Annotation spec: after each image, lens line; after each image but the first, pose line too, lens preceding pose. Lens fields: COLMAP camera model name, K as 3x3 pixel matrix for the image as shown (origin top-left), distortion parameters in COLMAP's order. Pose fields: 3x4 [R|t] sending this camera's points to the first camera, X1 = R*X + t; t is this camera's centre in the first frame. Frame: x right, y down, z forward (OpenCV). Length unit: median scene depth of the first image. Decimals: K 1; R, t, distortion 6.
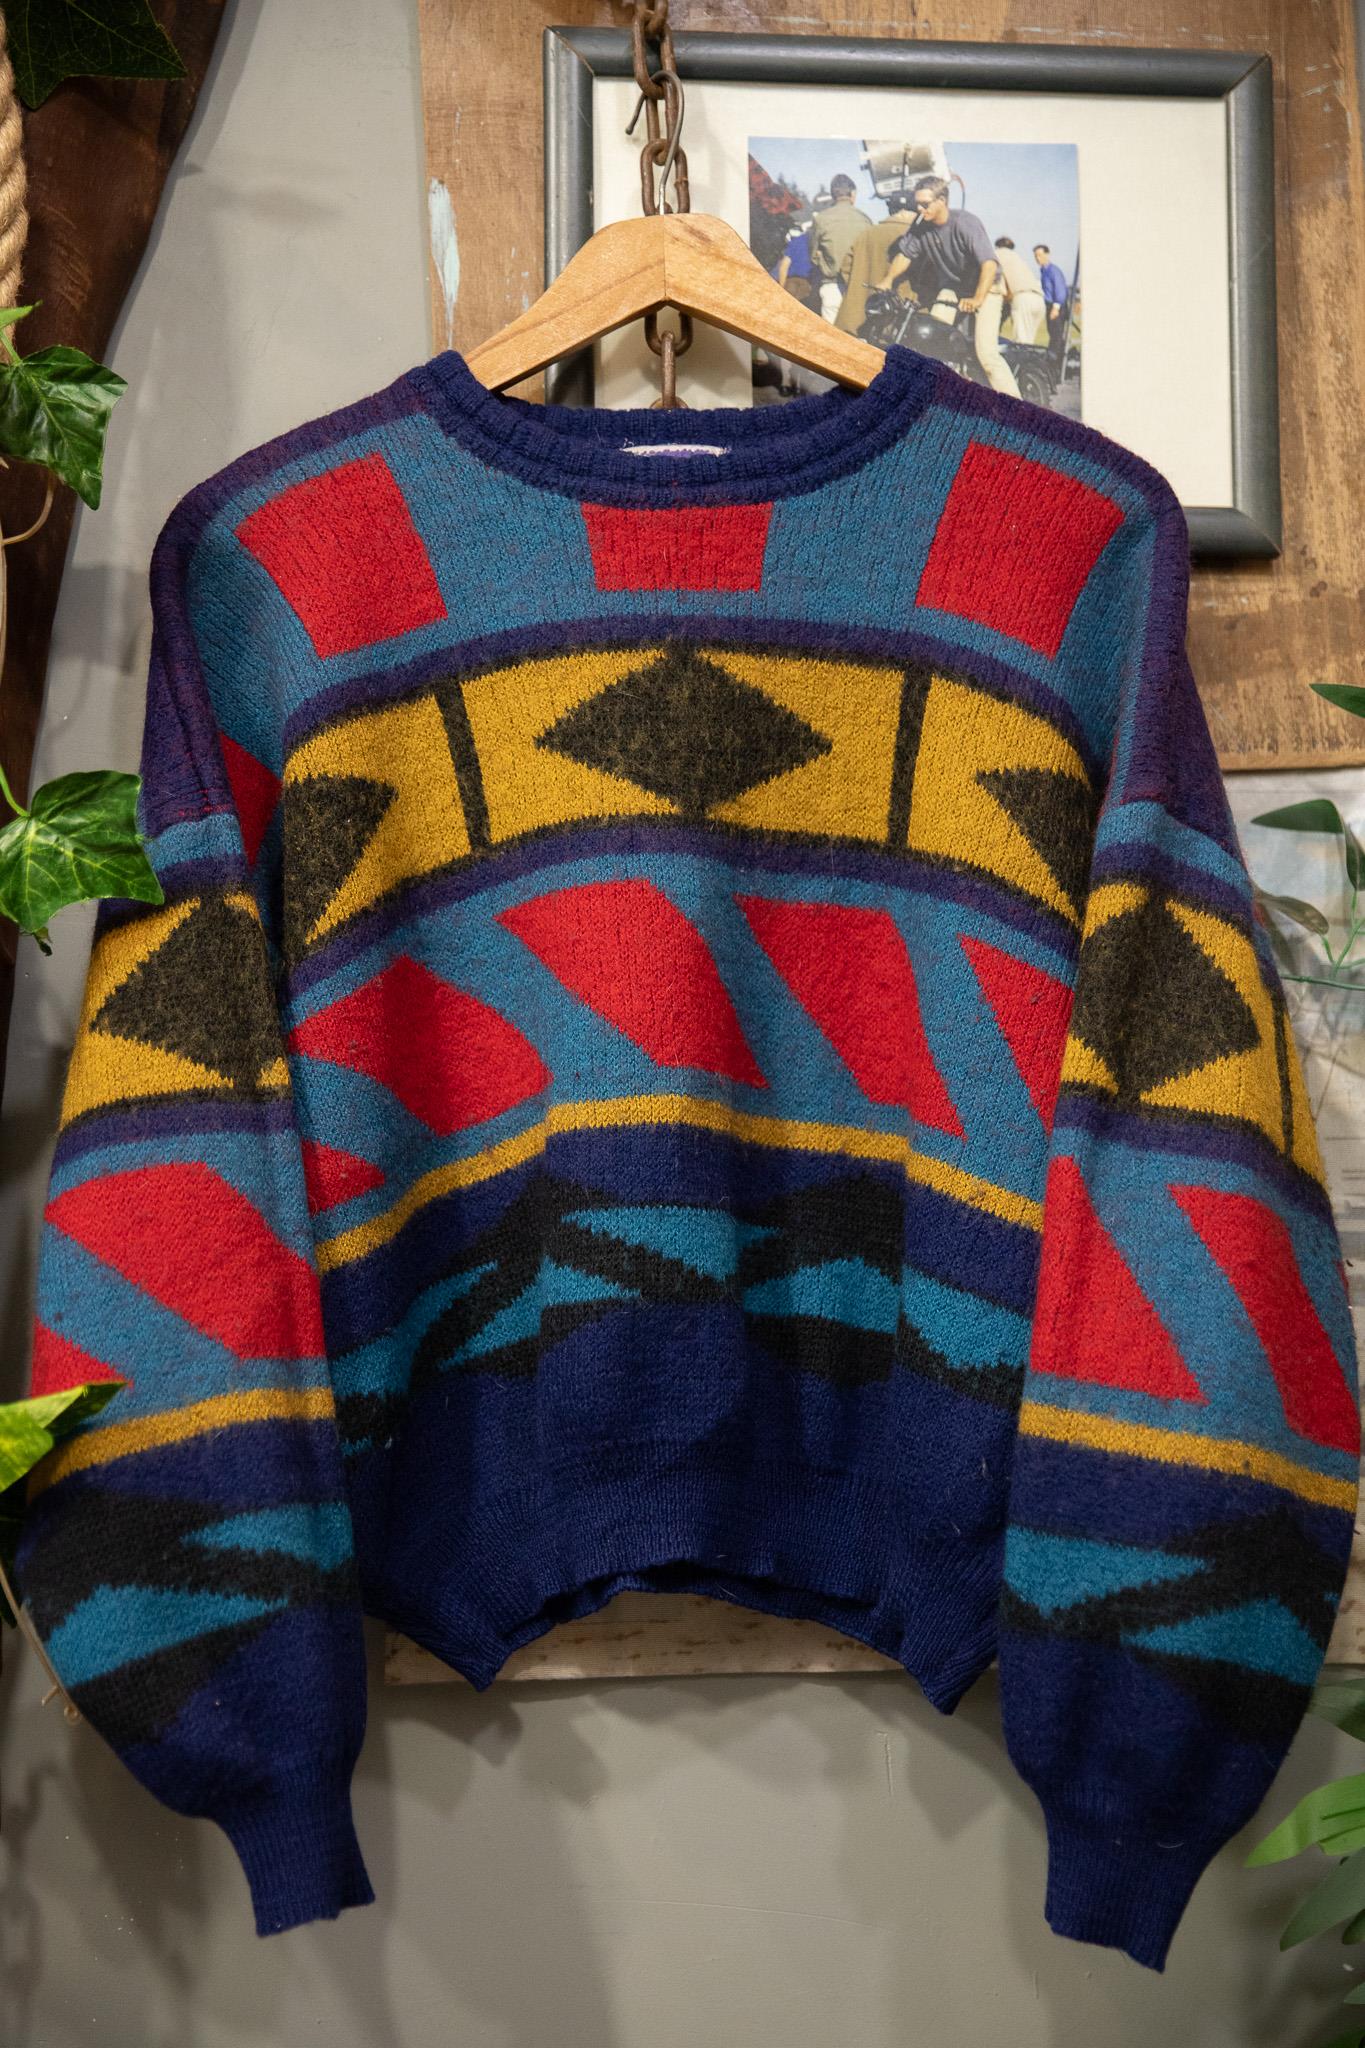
lens RADIAL K [[2901.3, 0, 682.5], [0, 2901.3, 1024.0], [0, 0, 1]] dist [0.056646, 0.193313]
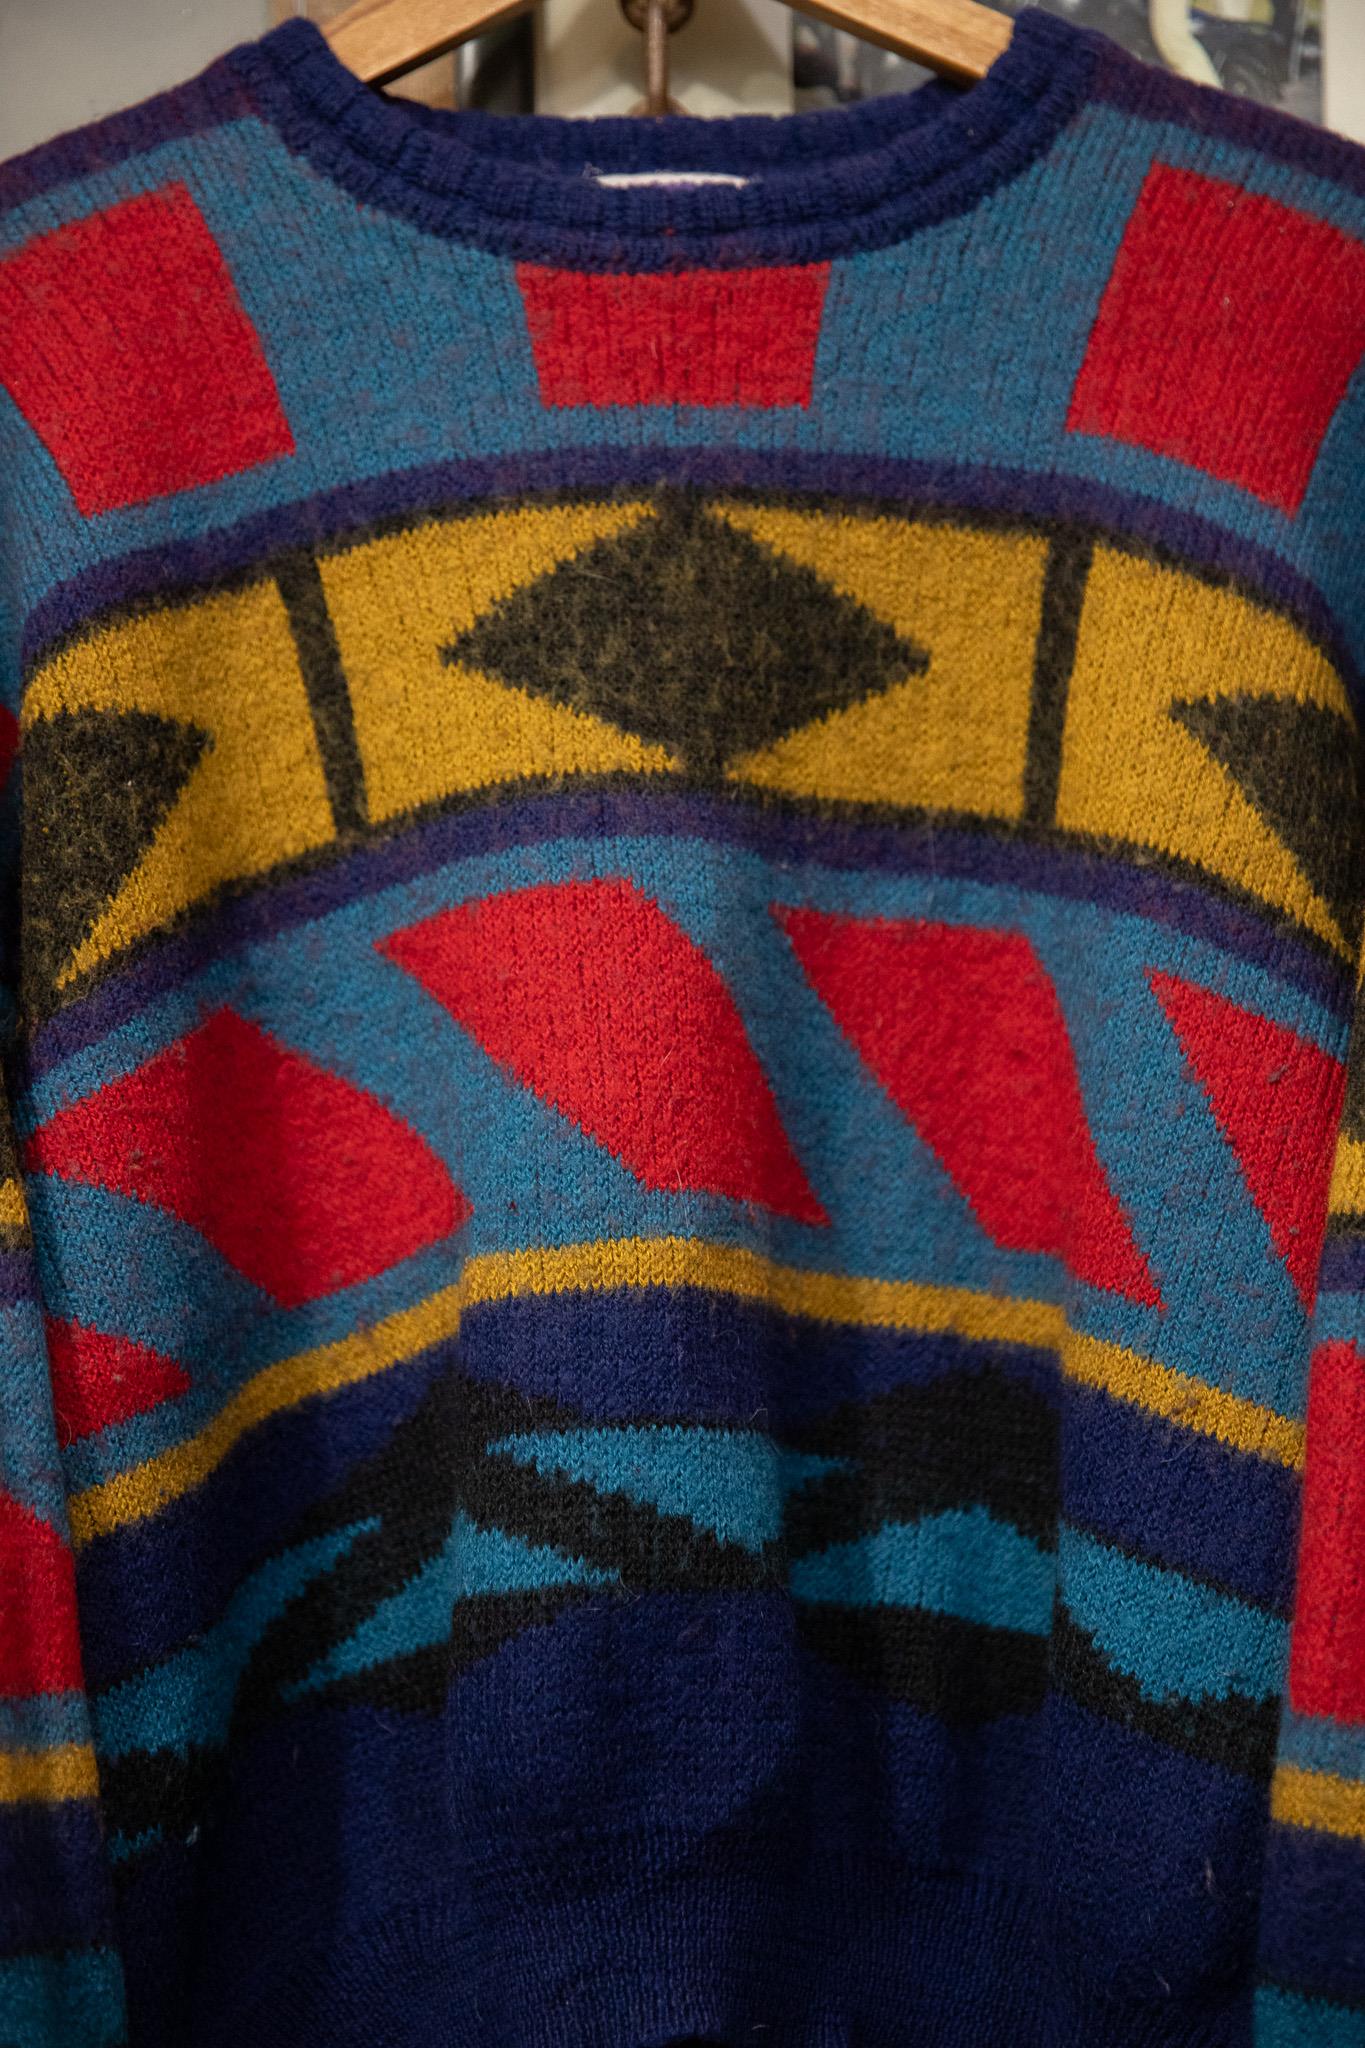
lens RADIAL K [[3708.7, 0, 682.5], [0, 3708.7, 1024.0], [0, 0, 1]] dist [0.123402, 0.195993]
pose [[0.999953, -0.004524, 0.008624, -0.007446], [0.004779, 0.999544, -0.029803, 0.003081], [-0.008485, 0.029843, 0.999519, 0.227890]]
